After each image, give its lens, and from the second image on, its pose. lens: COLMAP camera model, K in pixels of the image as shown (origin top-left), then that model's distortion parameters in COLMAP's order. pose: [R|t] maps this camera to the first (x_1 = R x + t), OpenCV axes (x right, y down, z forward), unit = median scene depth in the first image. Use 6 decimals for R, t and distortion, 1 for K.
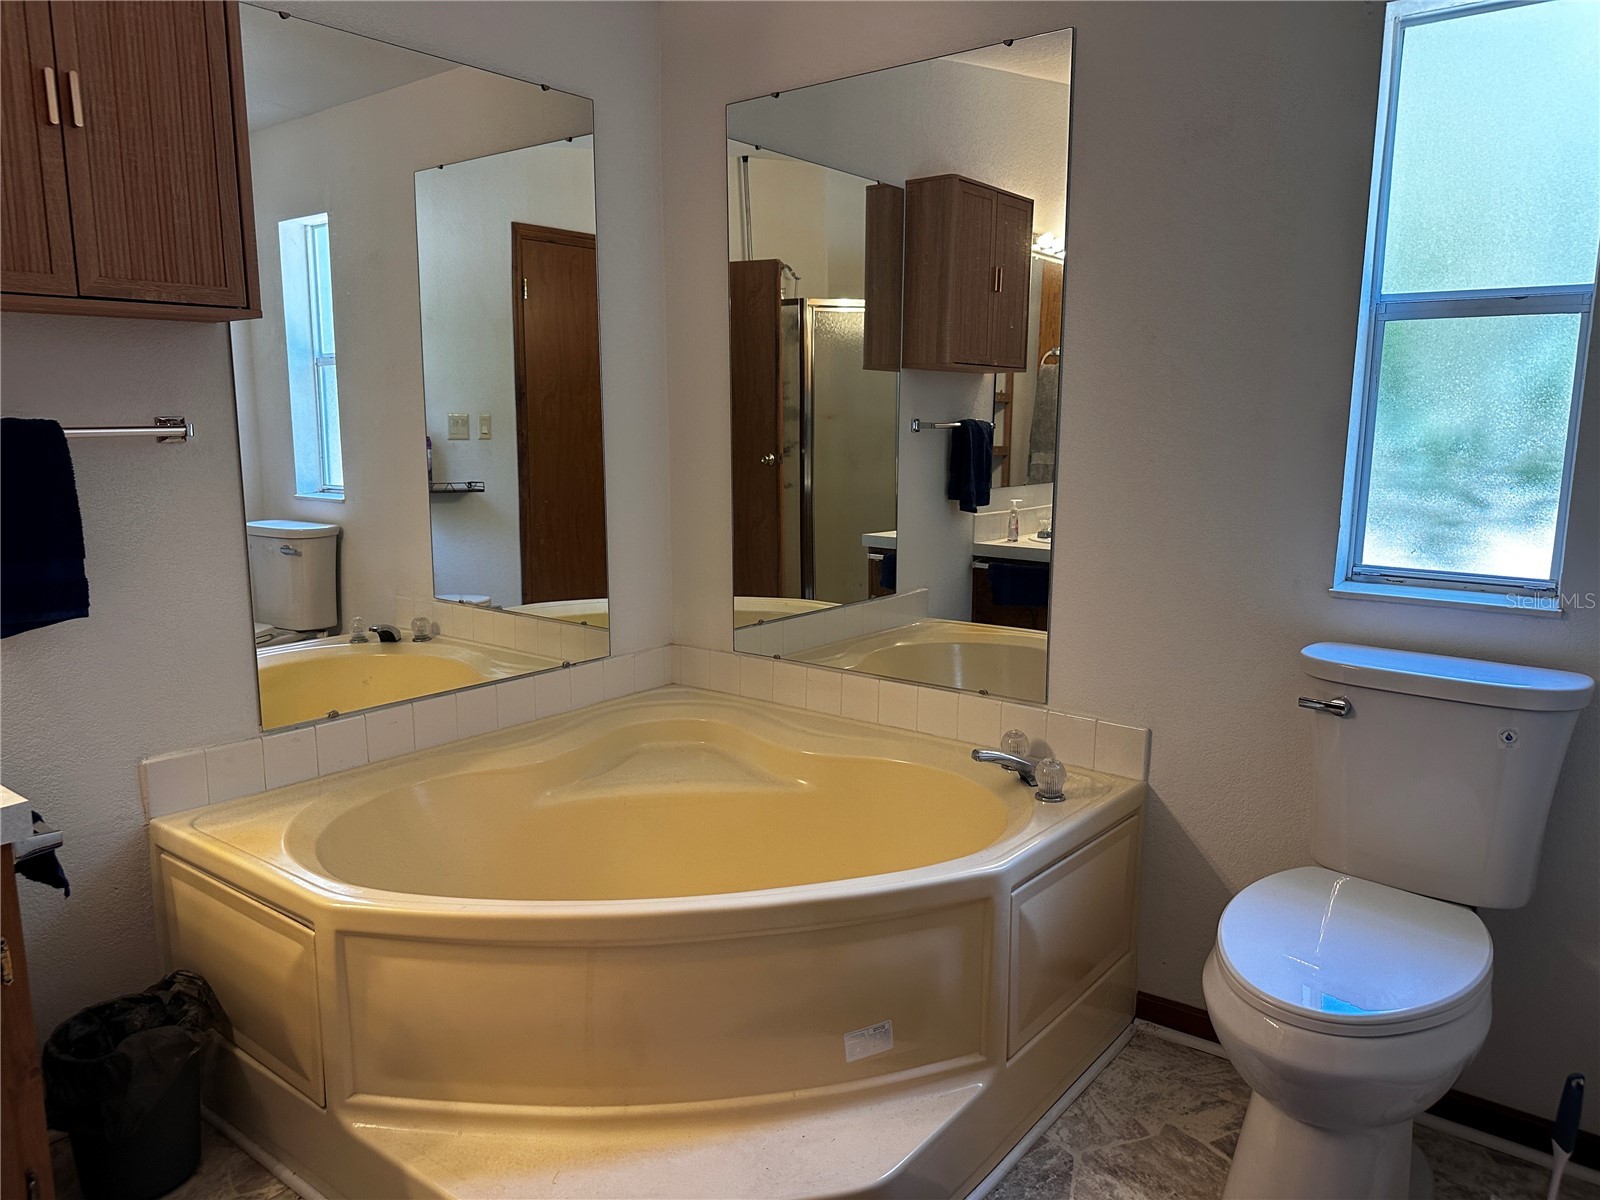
lens RADIAL K [[1147.7, 0, 800.0], [0, 1147.7, 600.0], [0, 0, 1]] dist [-0.001774, -0.000996]
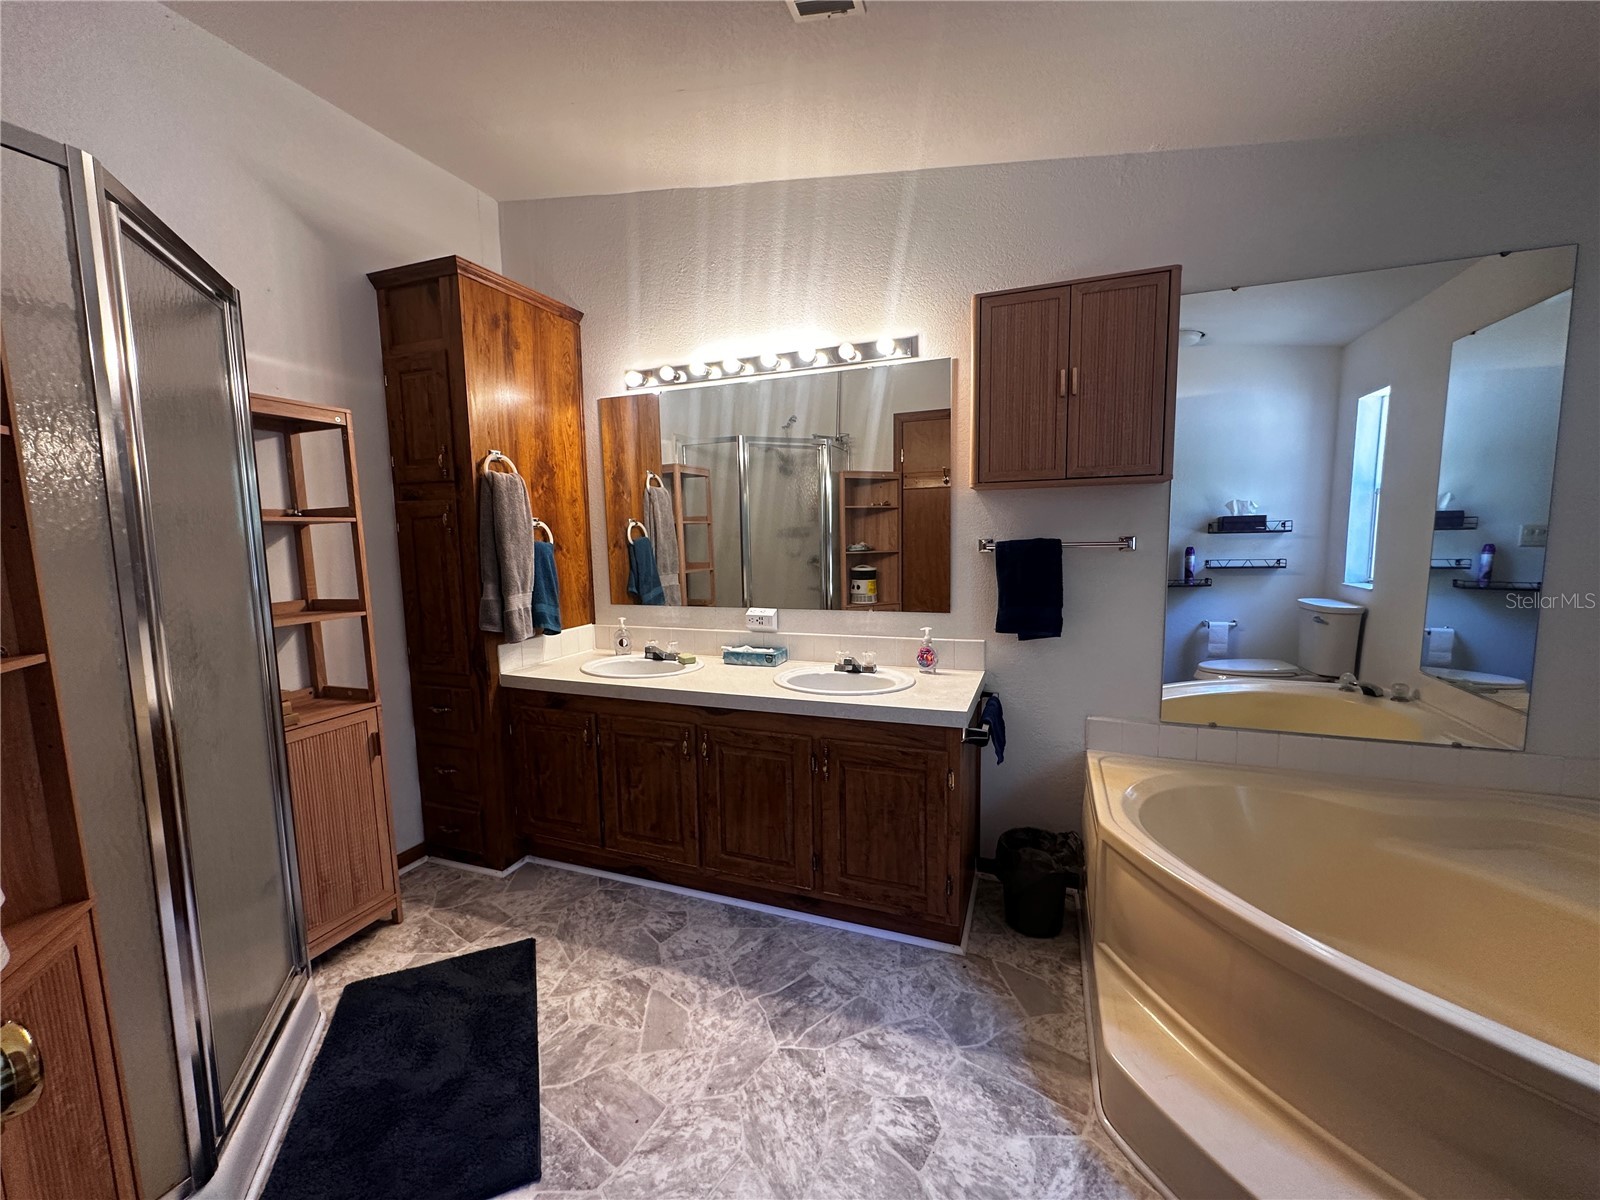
lens RADIAL K [[644.7, 0, 800.0], [0, 644.7, 600.0], [0, 0, 1]] dist [-0.000211, 0.001220]
pose [[0.294901, 0.098115, -0.950477, 0.271452], [-0.138087, 0.988649, 0.059212, -0.047303], [0.945497, 0.113787, 0.305102, 0.198936]]
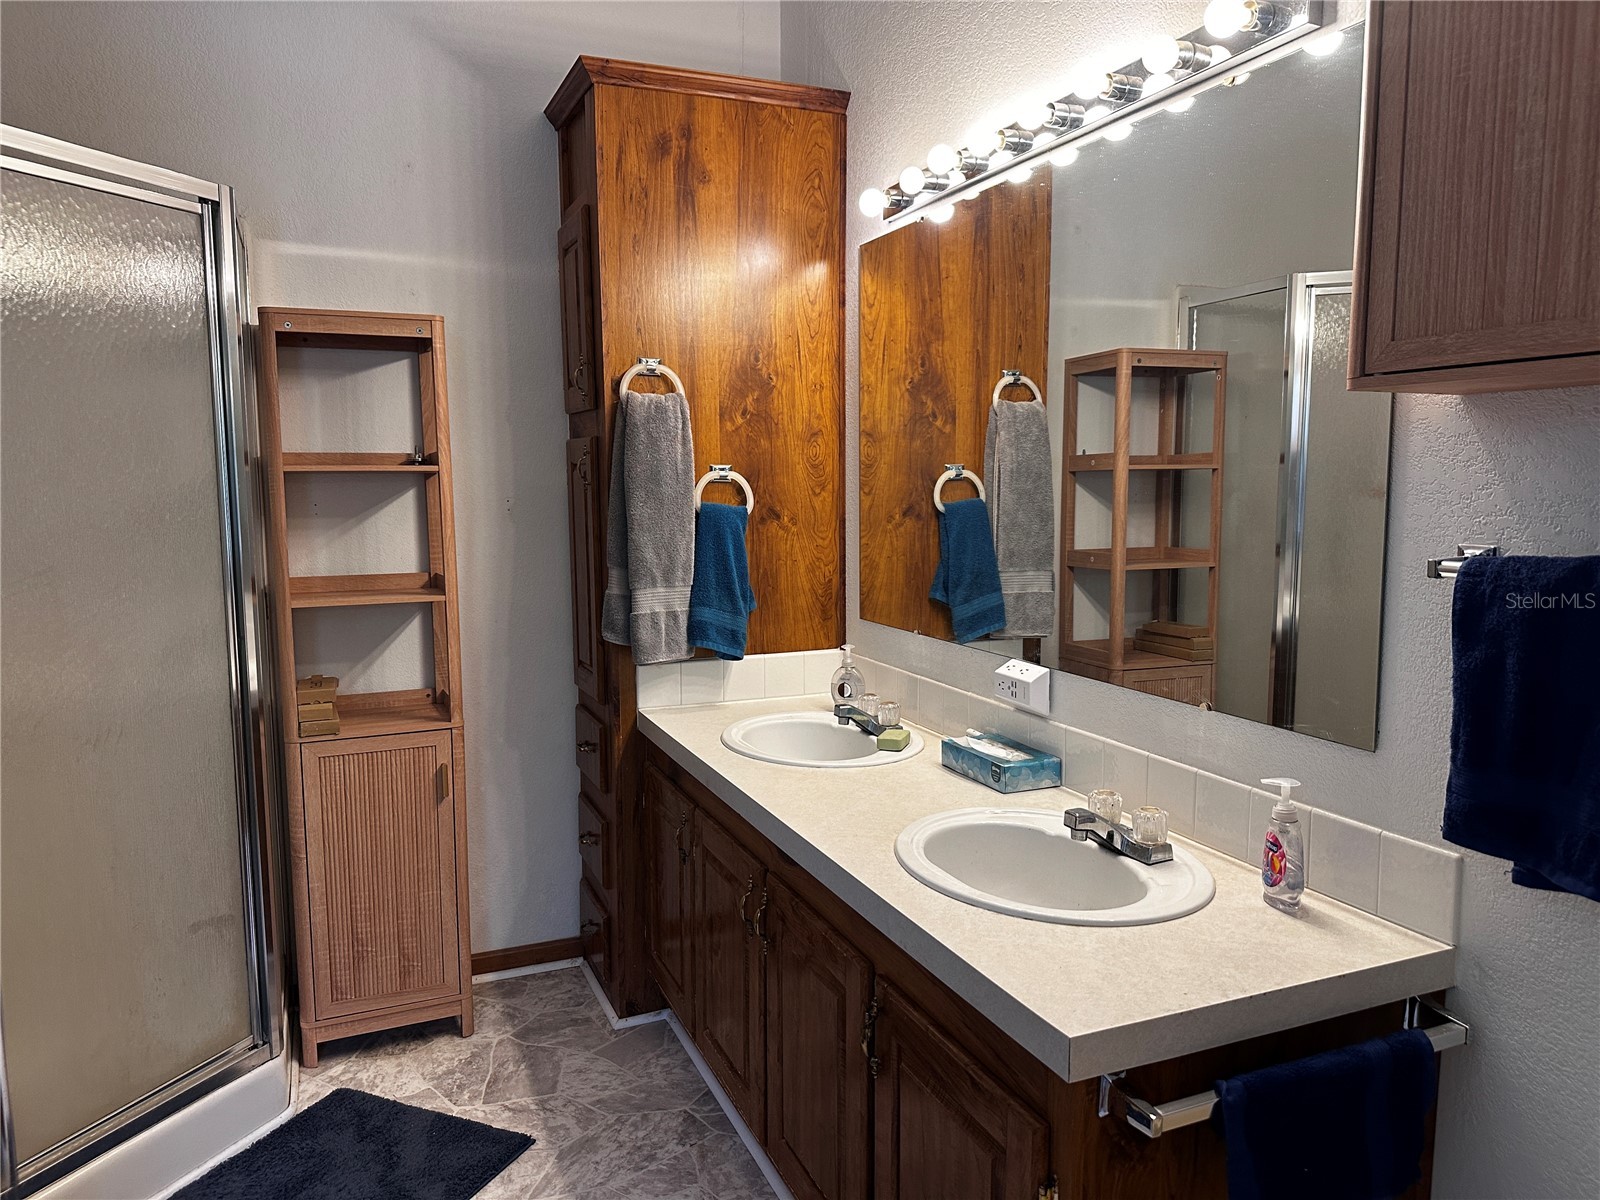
lens RADIAL K [[1125.2, 0, 801.4], [0, 1125.2, 610.5], [0, 0, 1]] dist [0.107271, -0.161889]
pose [[-0.485181, 0.105998, -0.867965, 0.030799], [-0.138484, 0.970783, 0.195965, -0.169077], [0.863378, 0.215278, -0.456326, 0.811190]]
